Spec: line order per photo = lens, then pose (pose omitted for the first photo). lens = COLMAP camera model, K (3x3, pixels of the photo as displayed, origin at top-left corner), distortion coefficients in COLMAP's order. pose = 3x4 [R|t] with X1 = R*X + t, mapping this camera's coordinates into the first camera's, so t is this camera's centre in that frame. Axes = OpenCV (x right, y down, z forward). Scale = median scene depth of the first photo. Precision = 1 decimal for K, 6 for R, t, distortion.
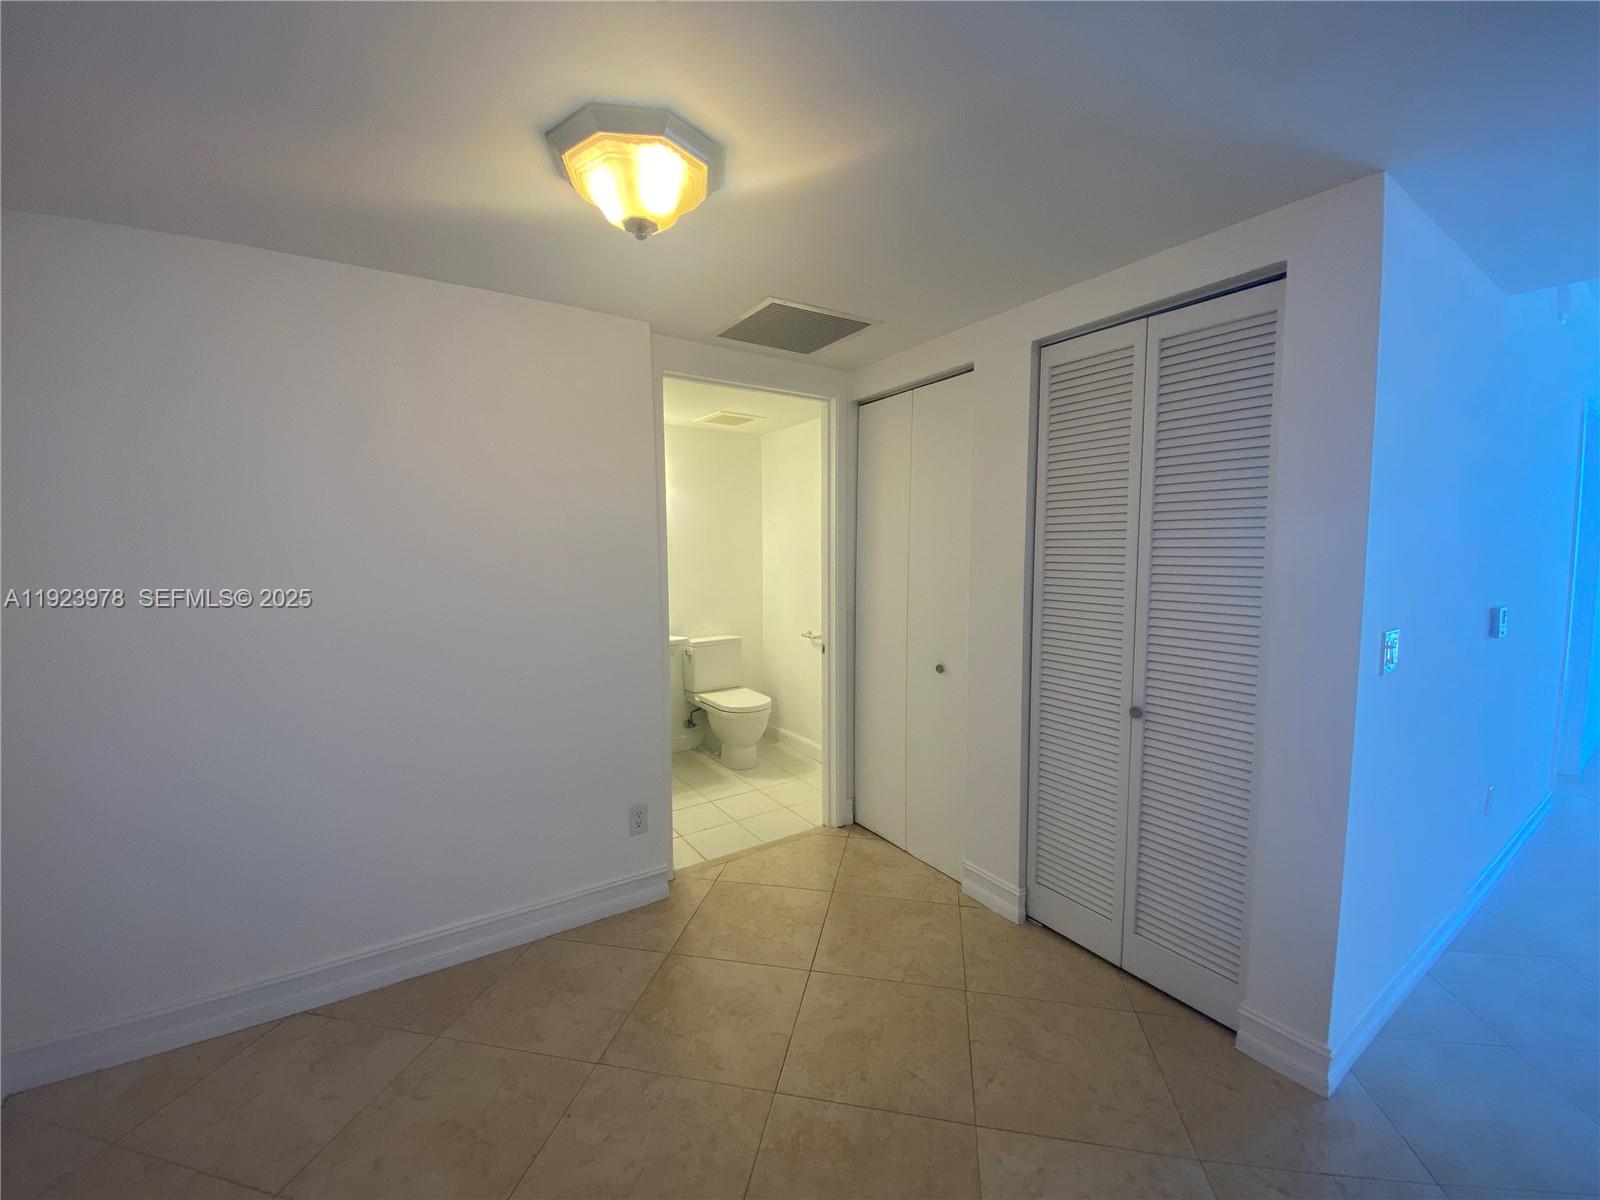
lens RADIAL K [[645.8, 0, 807.3], [0, 645.8, 605.4], [0, 0, 1]] dist [0.005703, -0.011545]
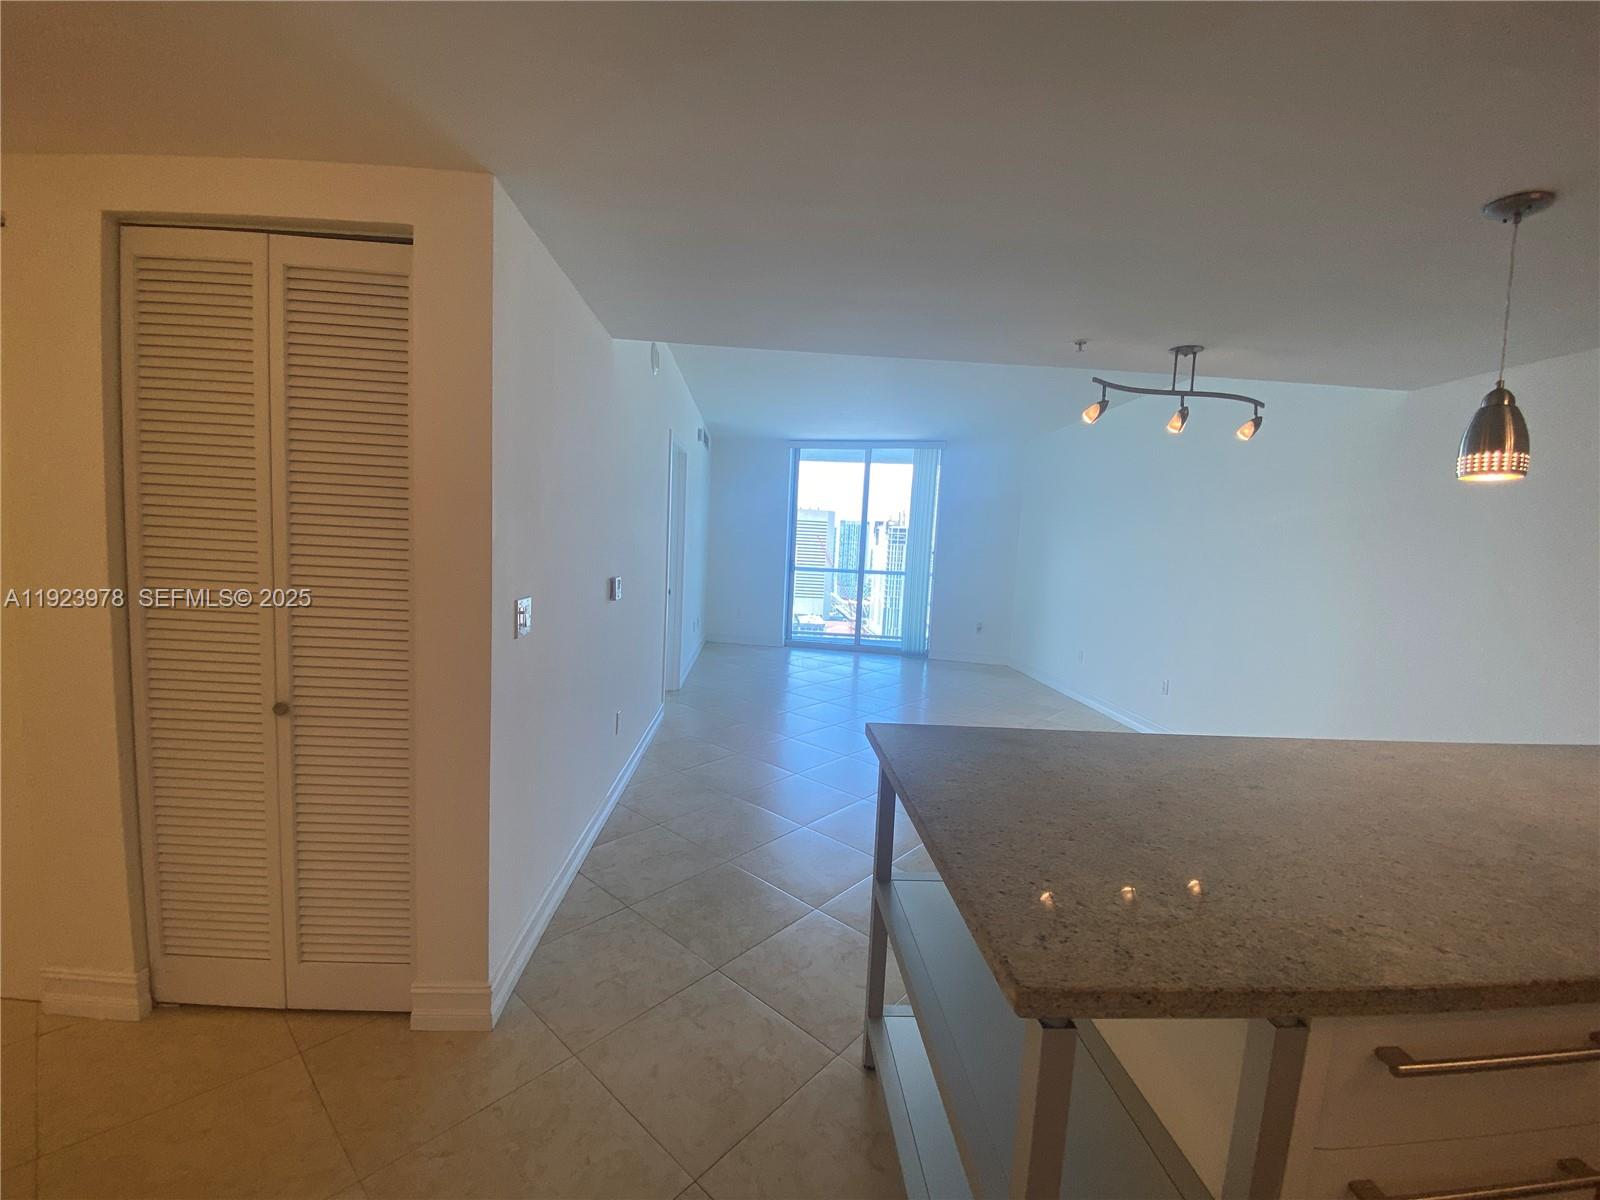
lens RADIAL K [[645.8, 0, 791.4], [0, 645.8, 604.6], [0, 0, 1]] dist [0.005703, -0.011545]
pose [[0.521001, -0.052822, 0.851920, 0.147049], [0.021054, 0.998575, 0.049040, 0.002766], [-0.853296, -0.007613, 0.521371, -0.004457]]
